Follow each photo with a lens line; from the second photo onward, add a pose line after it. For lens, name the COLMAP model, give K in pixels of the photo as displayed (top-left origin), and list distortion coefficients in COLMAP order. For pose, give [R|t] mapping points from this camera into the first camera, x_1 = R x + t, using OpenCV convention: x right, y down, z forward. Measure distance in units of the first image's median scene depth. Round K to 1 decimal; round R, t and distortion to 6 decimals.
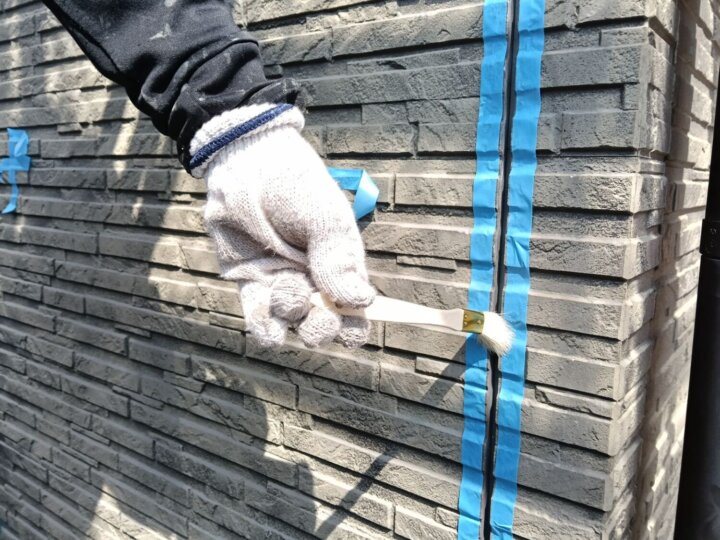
lens RADIAL K [[625.9, 0, 375.5], [0, 625.9, 261.3], [0, 0, 1]] dist [0.025579, -0.081683]
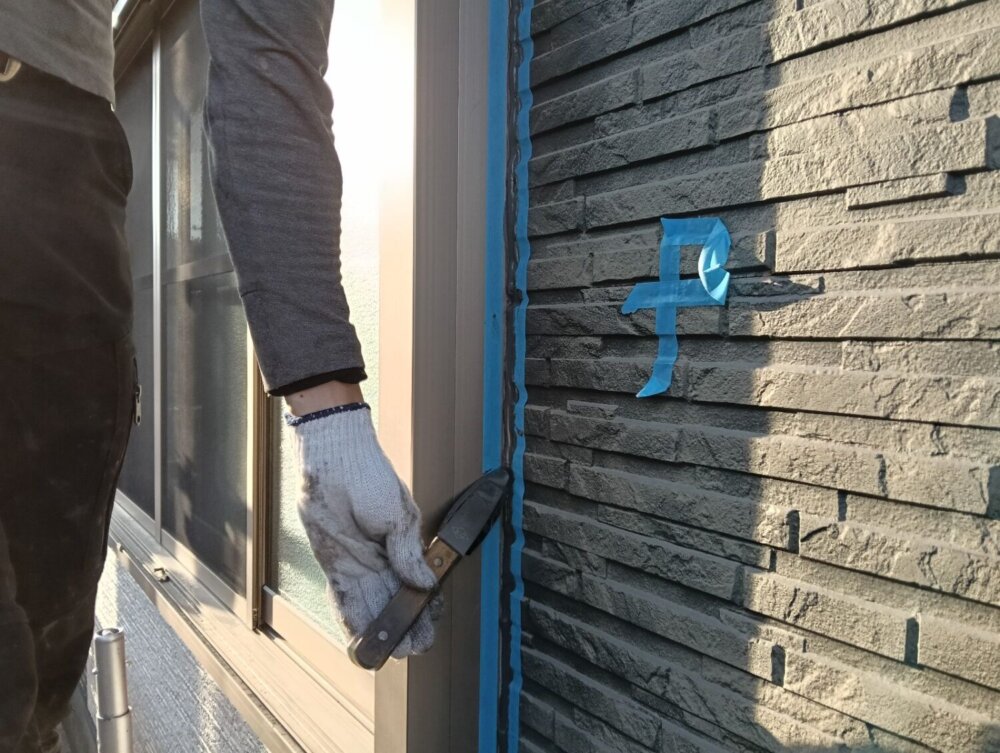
lens RADIAL K [[844.5, 0, 503.1], [0, 844.5, 375.1], [0, 0, 1]] dist [0.065451, -0.158736]
pose [[0.939820, 0.012032, -0.341458, -0.692700], [-0.046456, 0.994599, -0.092815, -0.043313], [0.338497, 0.103092, 0.935303, 0.537949]]
